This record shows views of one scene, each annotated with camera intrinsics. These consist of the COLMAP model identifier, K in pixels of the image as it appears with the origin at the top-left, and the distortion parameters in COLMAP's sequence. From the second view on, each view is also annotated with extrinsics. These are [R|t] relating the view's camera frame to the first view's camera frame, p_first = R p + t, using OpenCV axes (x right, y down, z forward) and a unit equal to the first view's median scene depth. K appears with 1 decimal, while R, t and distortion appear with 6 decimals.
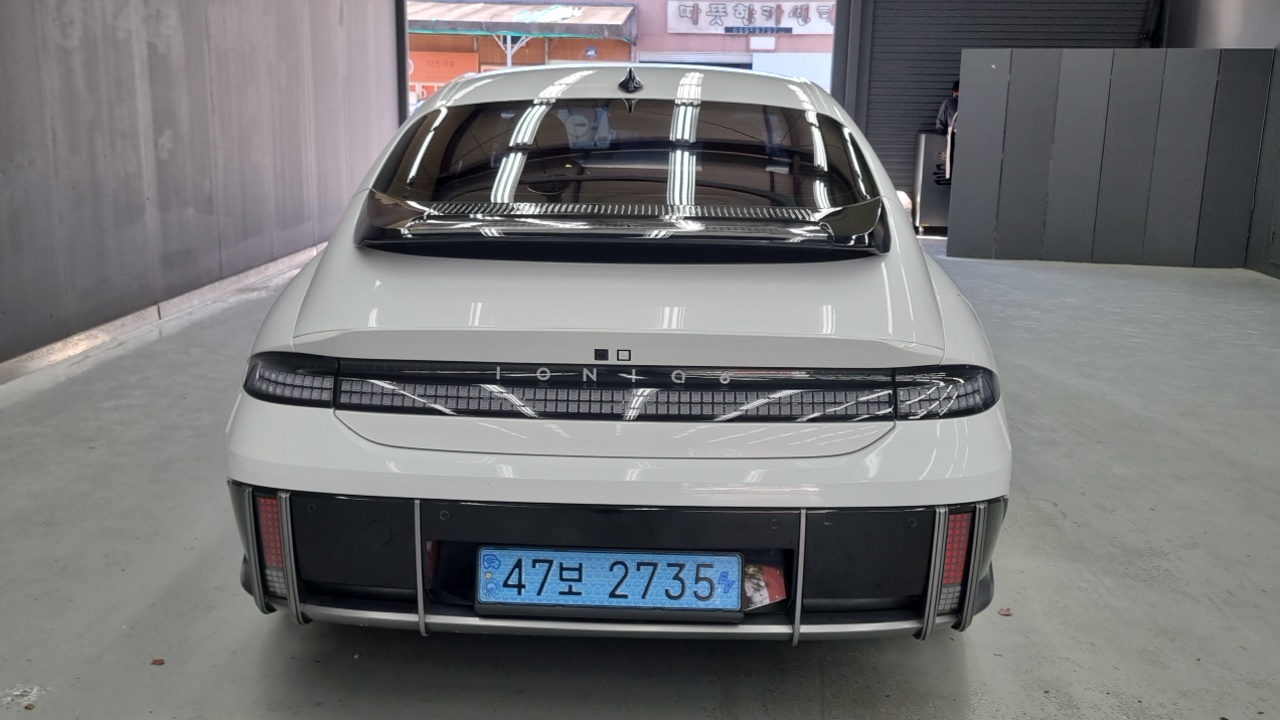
lens RADIAL K [[963.6, 0, 638.6], [0, 963.6, 358.4], [0, 0, 1]] dist [0.006271, 0.000790]
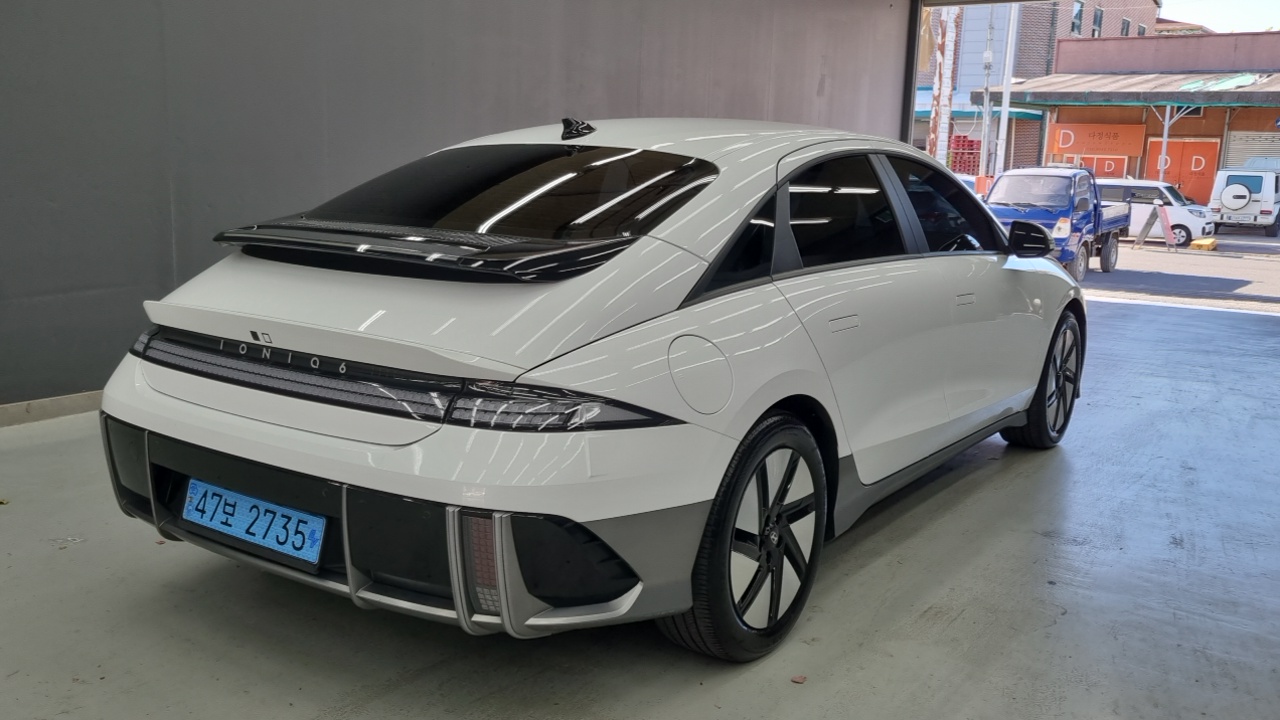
lens RADIAL K [[1036.7, 0, 636.7], [0, 1036.7, 362.8], [0, 0, 1]] dist [0.039174, -0.012437]
pose [[0.845963, 0.106121, -0.522576, 1.070910], [-0.158089, 0.985851, -0.055721, 0.027653], [0.509269, 0.129751, 0.850770, 0.087293]]
